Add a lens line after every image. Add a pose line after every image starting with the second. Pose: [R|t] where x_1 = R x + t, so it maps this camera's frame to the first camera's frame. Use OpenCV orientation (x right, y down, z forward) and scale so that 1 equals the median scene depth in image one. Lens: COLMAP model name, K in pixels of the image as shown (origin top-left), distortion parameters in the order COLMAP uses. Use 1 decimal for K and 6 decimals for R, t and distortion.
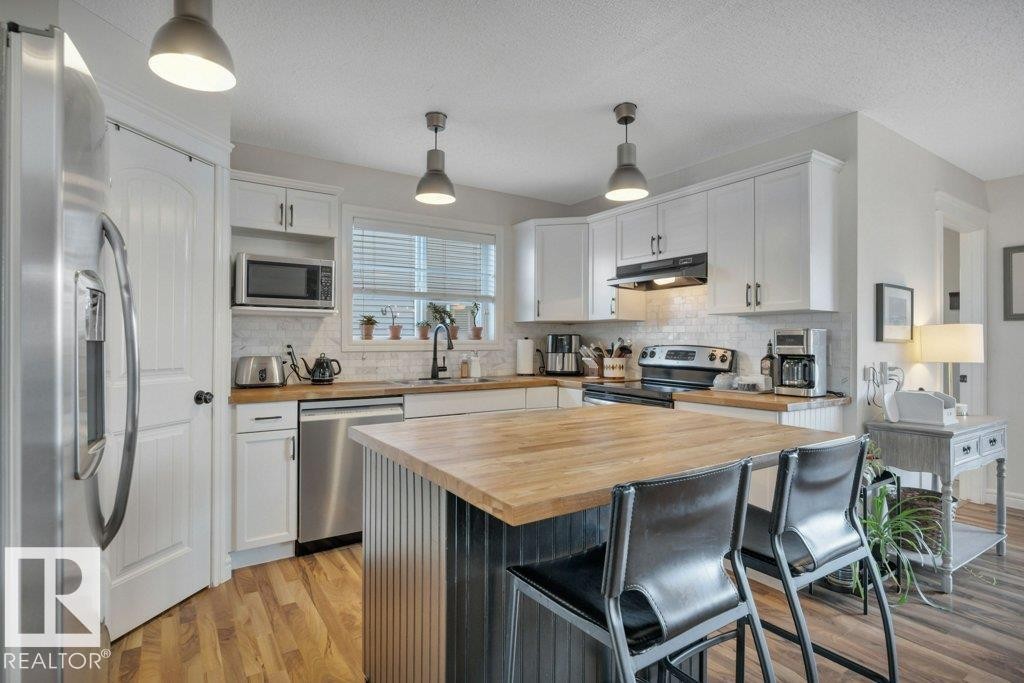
lens RADIAL K [[518.3, 0, 529.7], [0, 518.3, 335.5], [0, 0, 1]] dist [0.001125, 0.000003]
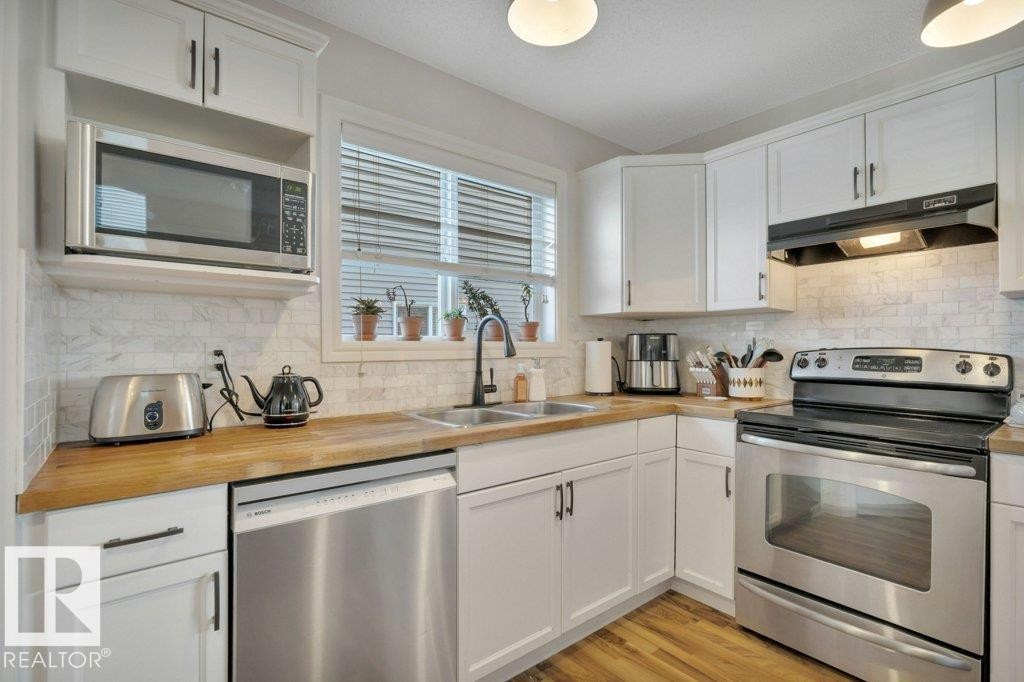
lens RADIAL K [[482.3, 0, 528.6], [0, 482.3, 344.5], [0, 0, 1]] dist [-0.002777, -0.000404]
pose [[0.995617, -0.003636, 0.093449, -0.178627], [0.003139, 0.999980, 0.005456, 0.009367], [-0.093467, -0.005139, 0.995609, 0.436964]]
